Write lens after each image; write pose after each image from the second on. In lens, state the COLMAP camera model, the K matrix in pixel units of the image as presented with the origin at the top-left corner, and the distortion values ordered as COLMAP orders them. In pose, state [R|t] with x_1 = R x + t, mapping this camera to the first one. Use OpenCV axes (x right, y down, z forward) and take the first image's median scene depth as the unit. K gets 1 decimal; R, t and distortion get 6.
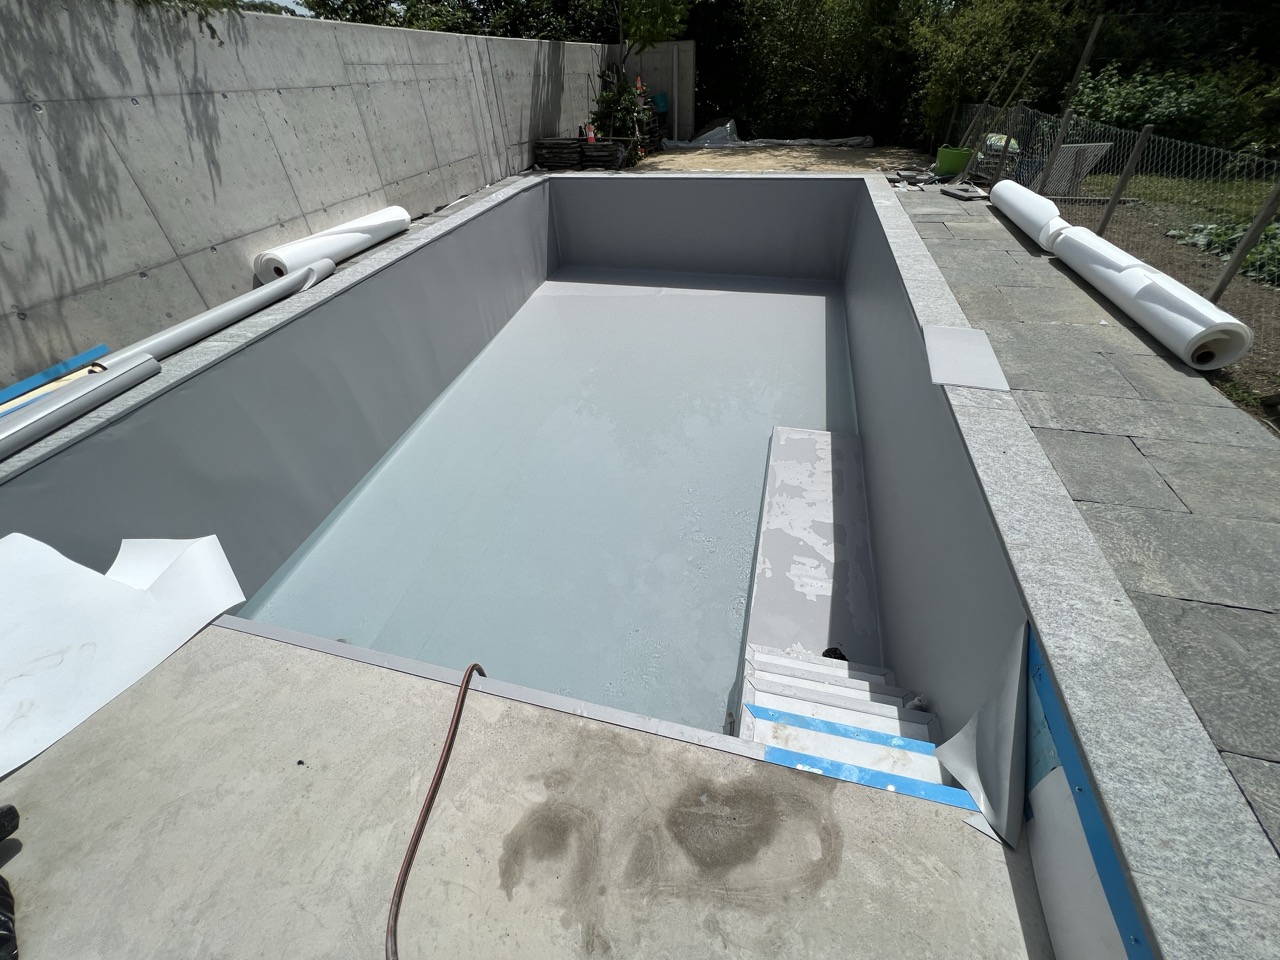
lens RADIAL K [[523.9, 0, 640.0], [0, 523.9, 480.0], [0, 0, 1]] dist [0.000618, -0.000021]
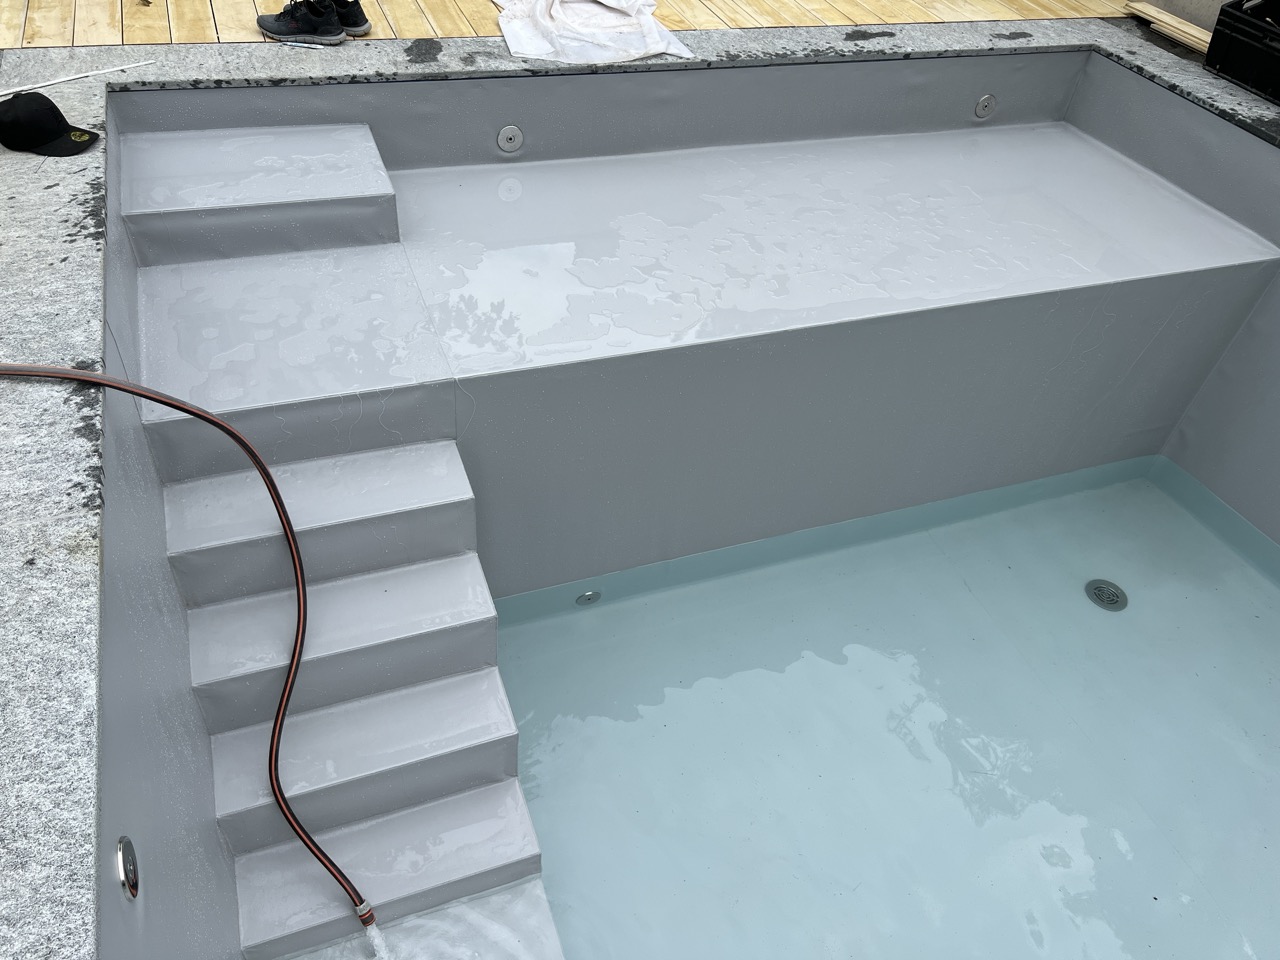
lens RADIAL K [[963.6, 0, 635.6], [0, 963.6, 478.2], [0, 0, 1]] dist [0.043109, -0.048702]
pose [[-0.811597, 0.367808, -0.453902, 0.203730], [-0.413685, 0.186795, 0.891051, -0.293104], [0.412522, 0.910947, 0.000554, 0.352400]]
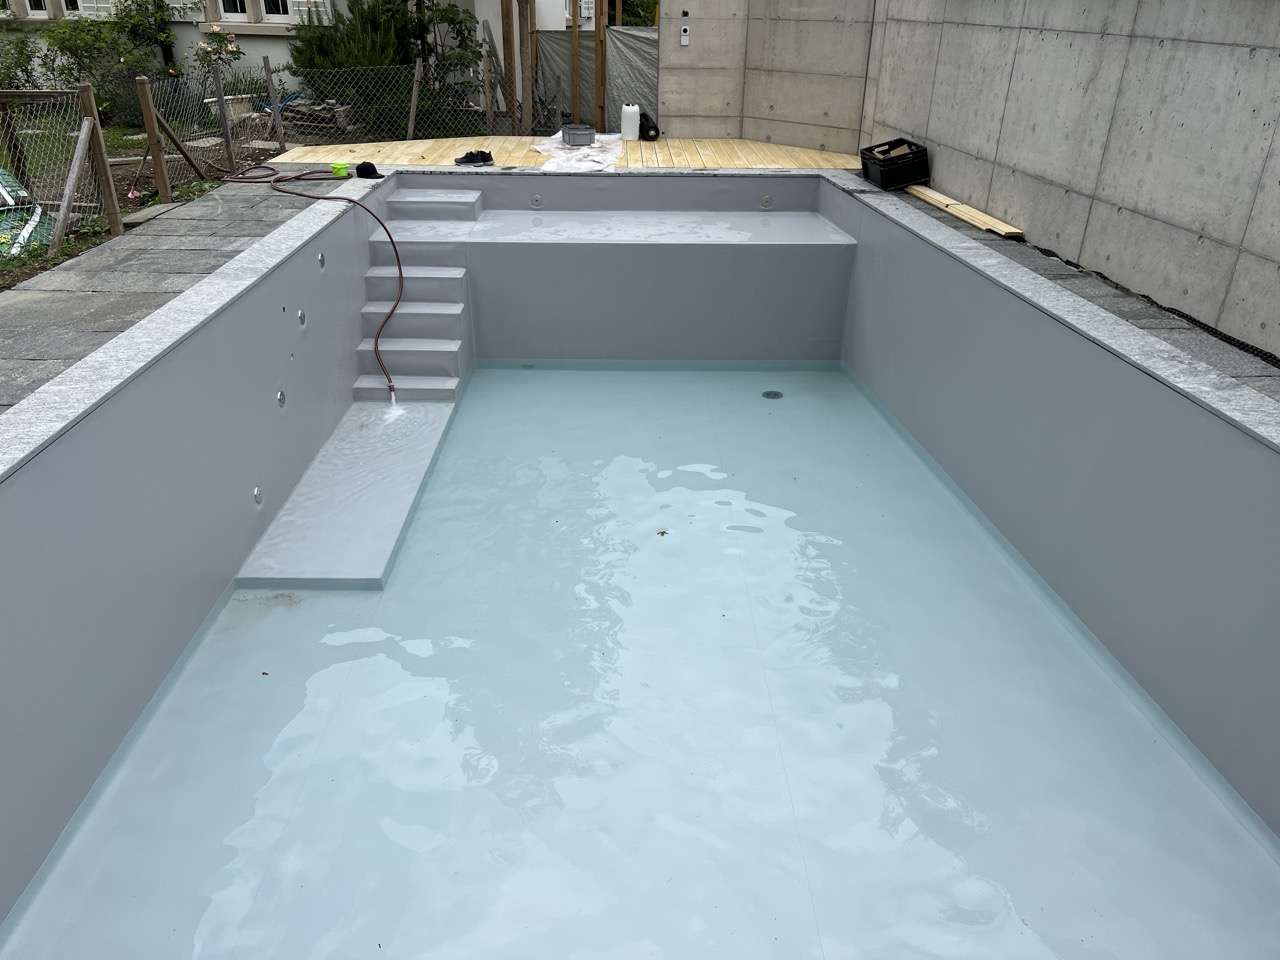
lens RADIAL K [[963.6, 0, 635.6], [0, 963.6, 478.2], [0, 0, 1]] dist [0.043109, -0.048702]
pose [[-0.963413, 0.145176, -0.225299, 0.172520], [-0.142749, 0.433523, 0.889765, -0.948102], [0.226845, 0.889372, -0.396938, 1.153144]]
